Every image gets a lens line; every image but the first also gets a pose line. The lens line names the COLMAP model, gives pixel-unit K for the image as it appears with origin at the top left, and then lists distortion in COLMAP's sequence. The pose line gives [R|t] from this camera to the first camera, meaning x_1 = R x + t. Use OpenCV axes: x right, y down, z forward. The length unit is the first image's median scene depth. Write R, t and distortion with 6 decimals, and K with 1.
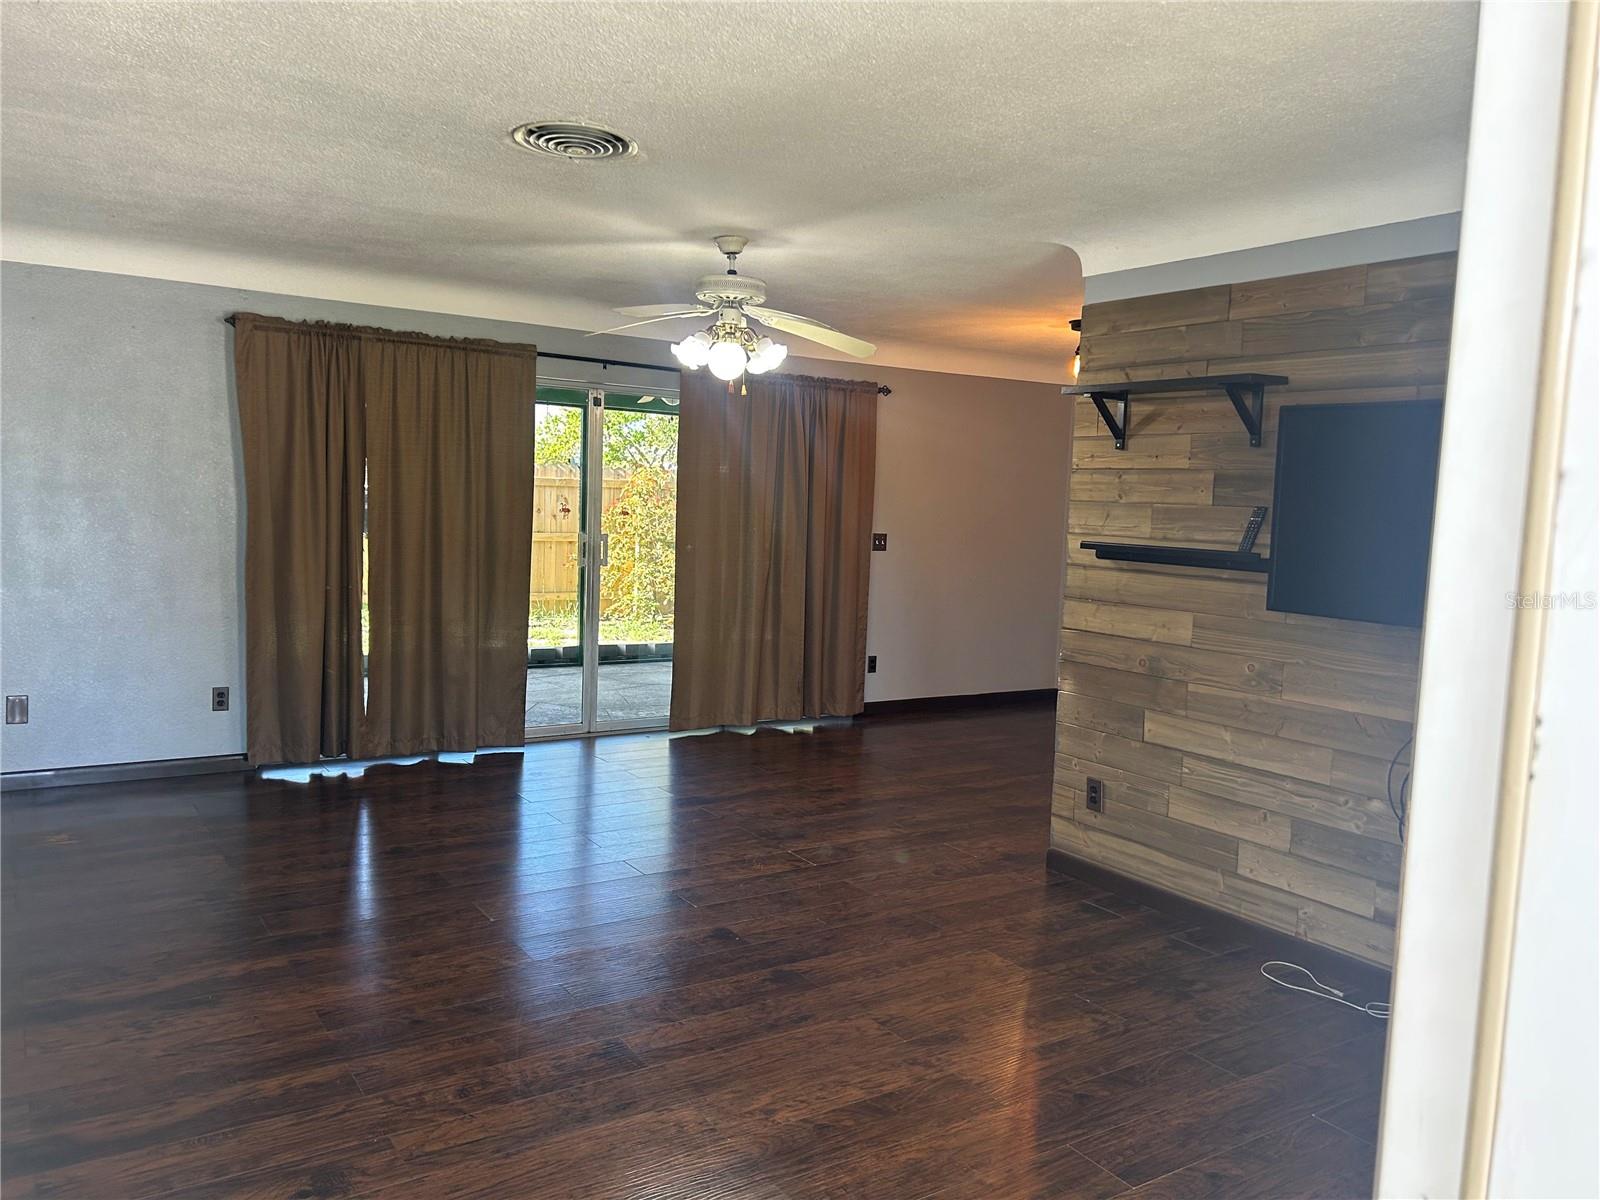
lens RADIAL K [[1207.2, 0, 731.9], [0, 1207.2, 606.2], [0, 0, 1]] dist [0.072131, 0.001001]
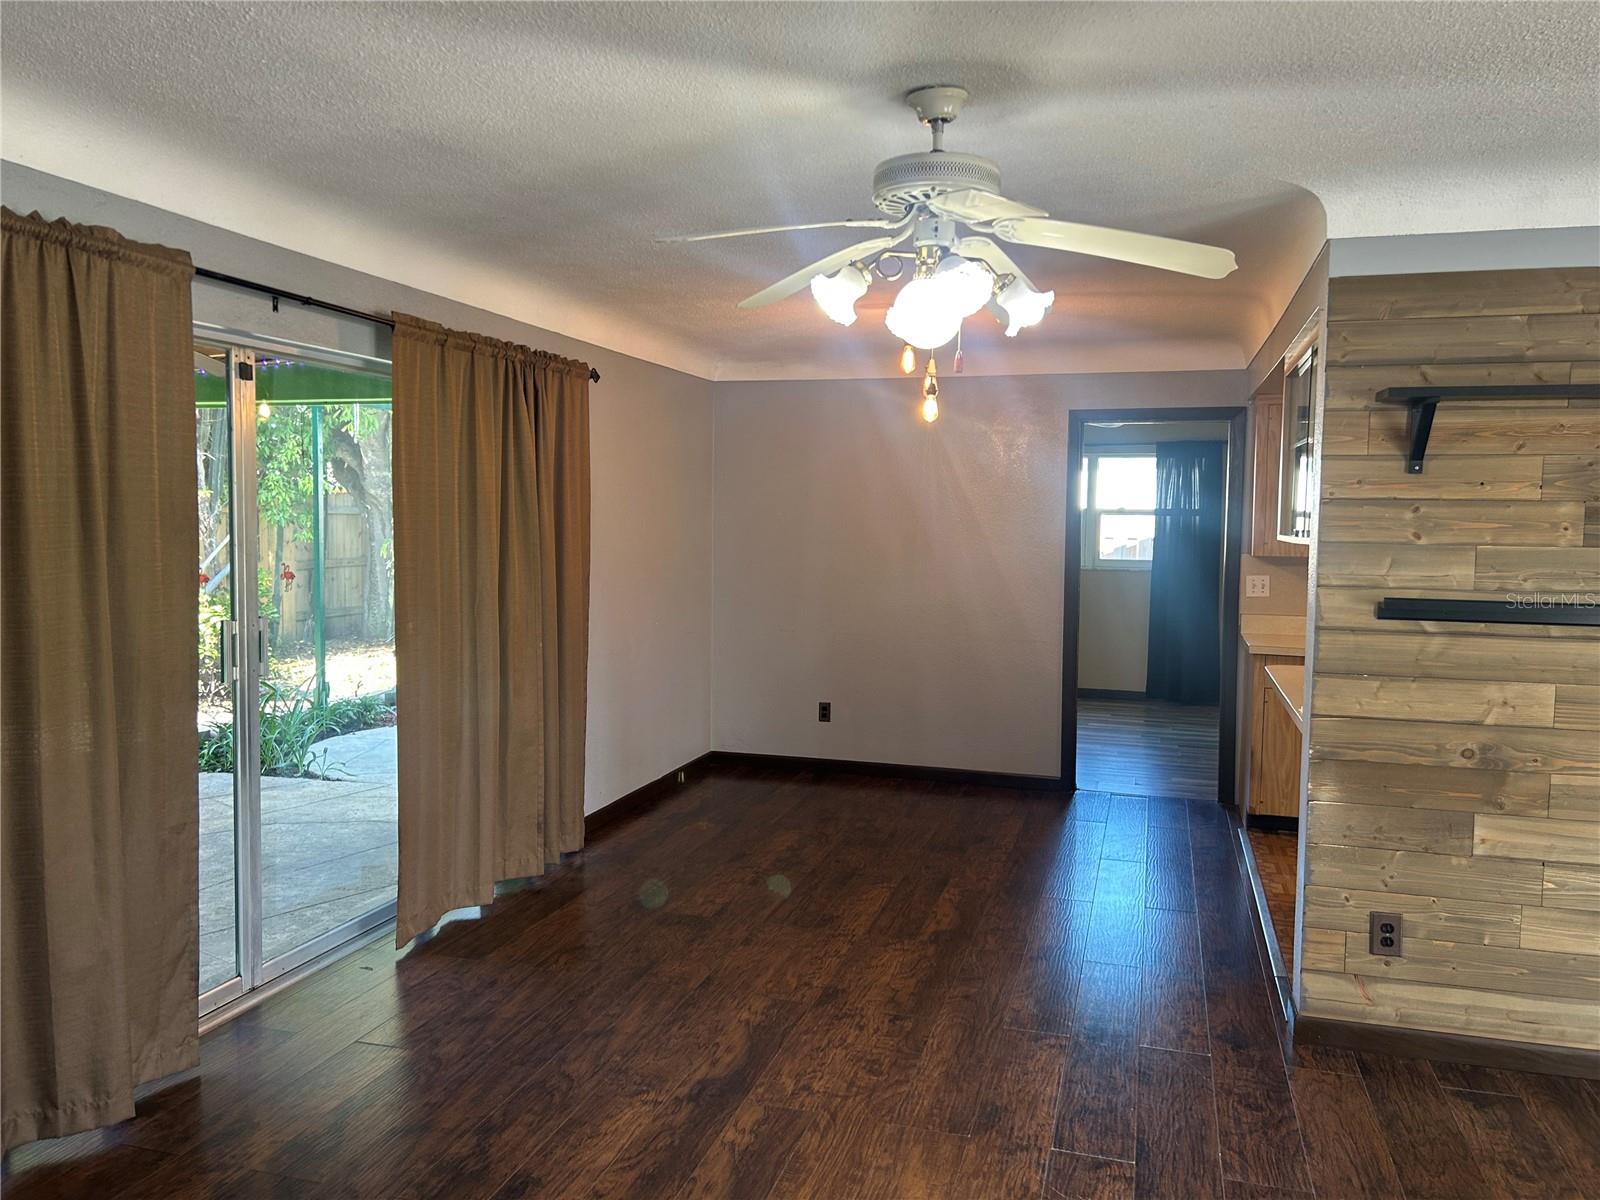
lens RADIAL K [[1242.8, 0, 800.4], [0, 1242.8, 593.6], [0, 0, 1]] dist [0.006088, 0.005559]
pose [[0.742587, -0.071866, 0.665883, -0.466935], [0.078948, 0.996687, 0.019526, -0.097689], [-0.665080, 0.038070, 0.745801, 0.668711]]
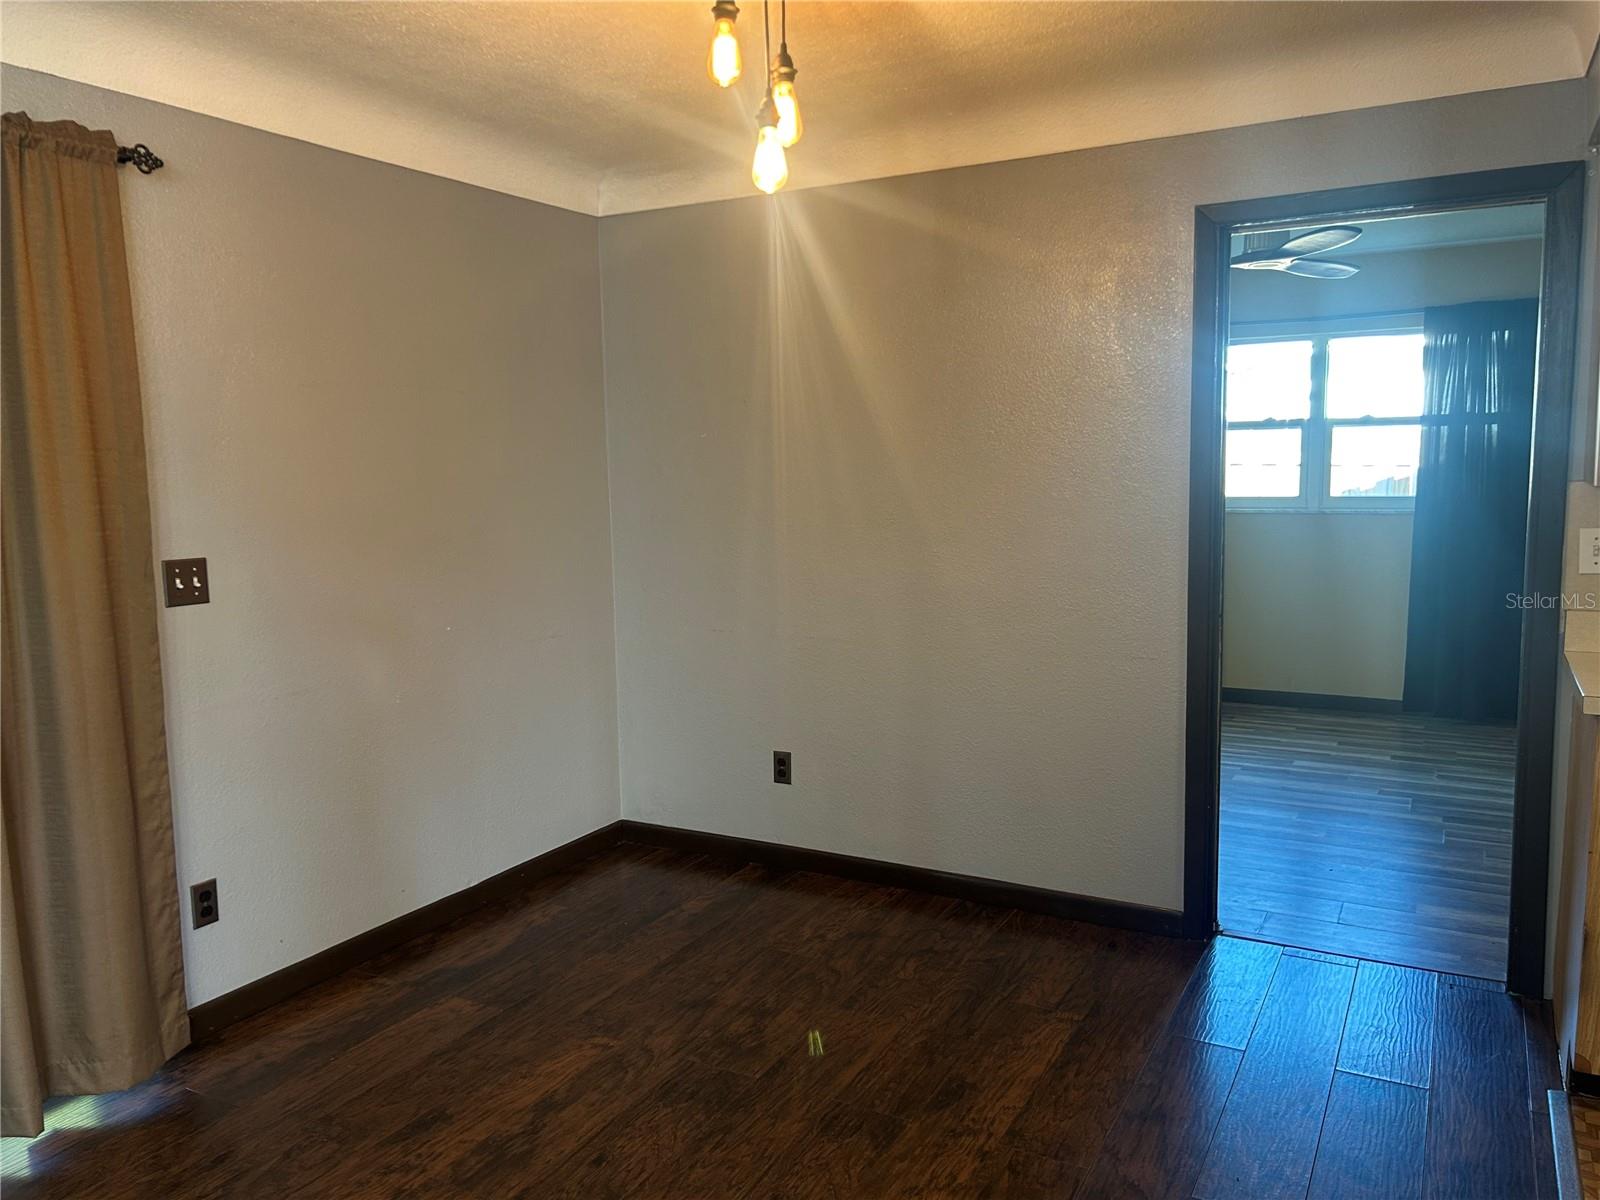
lens RADIAL K [[1242.8, 0, 800.4], [0, 1242.8, 593.6], [0, 0, 1]] dist [0.006088, 0.005559]
pose [[0.867398, -0.106492, 0.486087, 0.176299], [0.094667, 0.994307, 0.048903, -0.089188], [-0.488528, 0.003598, 0.872541, 1.012532]]
